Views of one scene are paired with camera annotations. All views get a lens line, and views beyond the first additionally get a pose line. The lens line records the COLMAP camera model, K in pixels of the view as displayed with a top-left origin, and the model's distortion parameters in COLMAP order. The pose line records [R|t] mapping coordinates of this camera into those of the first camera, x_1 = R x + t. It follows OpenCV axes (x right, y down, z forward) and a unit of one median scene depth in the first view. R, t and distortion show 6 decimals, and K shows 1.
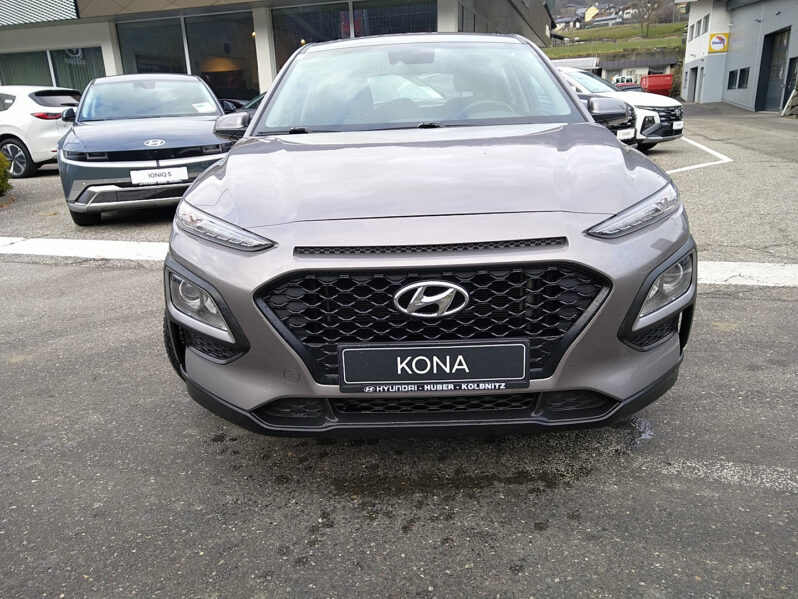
lens RADIAL K [[616.7, 0, 399.0], [0, 616.7, 299.5], [0, 0, 1]] dist [0.061964, -0.083561]
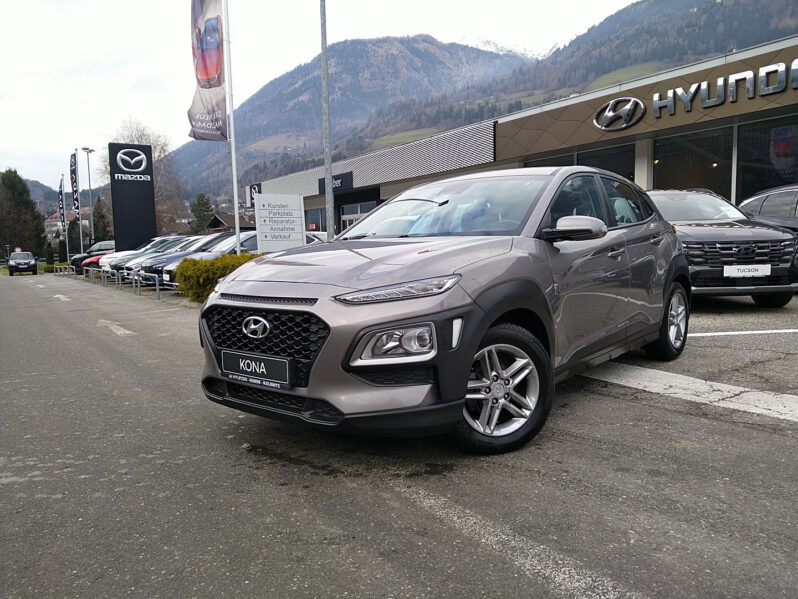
lens RADIAL K [[616.7, 0, 399.0], [0, 616.7, 299.5], [0, 0, 1]] dist [0.061964, -0.083561]
pose [[0.774174, 0.081516, -0.627702, 1.416578], [-0.197387, 0.973313, -0.117048, 0.046623], [0.601409, 0.214516, 0.769604, -0.104778]]
